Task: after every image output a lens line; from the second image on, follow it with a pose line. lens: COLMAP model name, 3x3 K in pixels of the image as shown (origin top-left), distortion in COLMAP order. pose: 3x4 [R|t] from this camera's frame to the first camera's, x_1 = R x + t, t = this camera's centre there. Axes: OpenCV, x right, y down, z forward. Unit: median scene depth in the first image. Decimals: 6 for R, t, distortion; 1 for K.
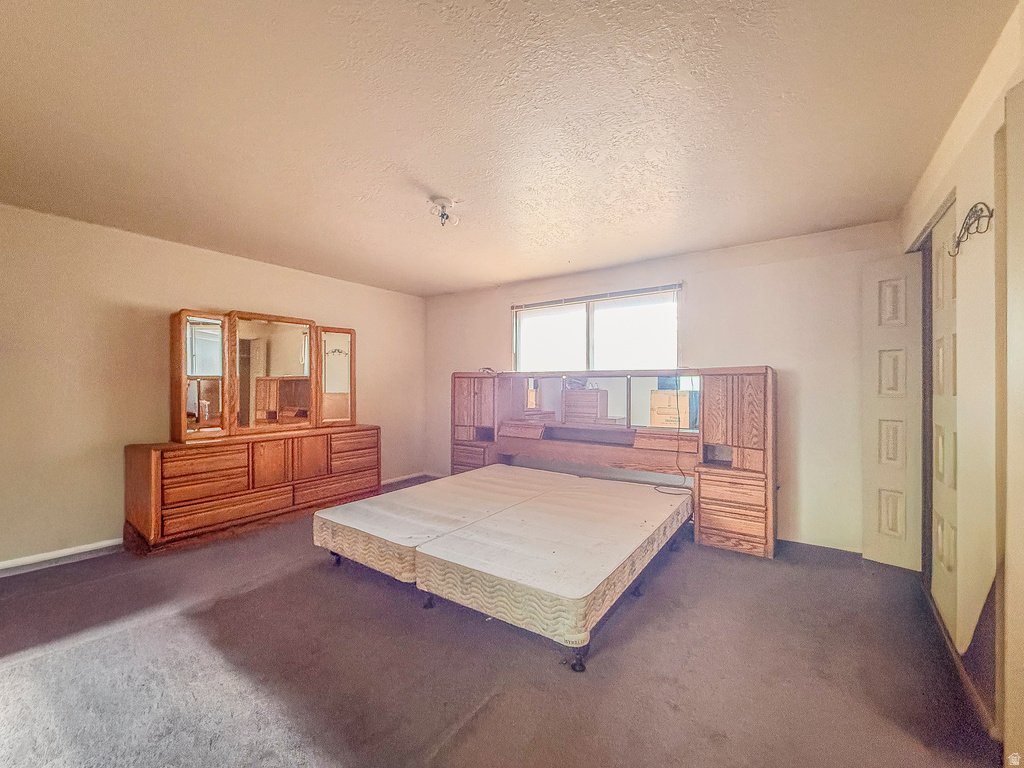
lens RADIAL K [[414.5, 0, 506.6], [0, 414.5, 383.7], [0, 0, 1]] dist [-0.001802, 0.000112]
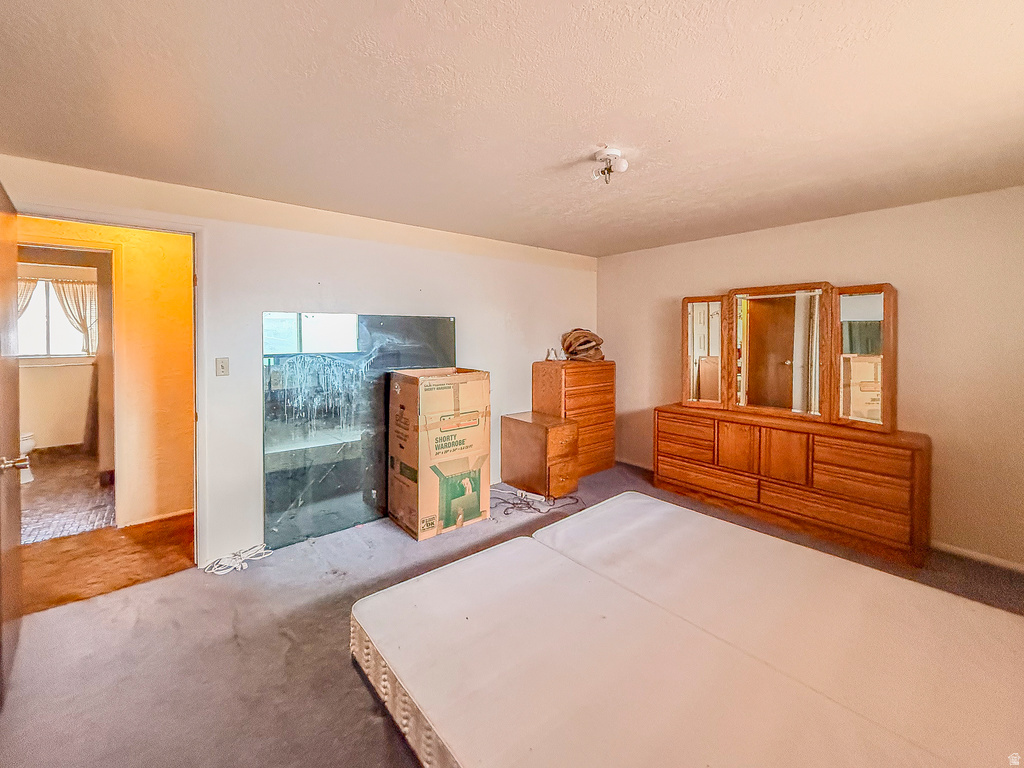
lens RADIAL K [[414.5, 0, 506.6], [0, 414.5, 383.7], [0, 0, 1]] dist [-0.001802, 0.000112]
pose [[-0.185823, 0.114394, -0.975902, 0.441528], [-0.016510, 0.992696, 0.119506, -0.055433], [0.982445, 0.038319, -0.182577, 0.676596]]
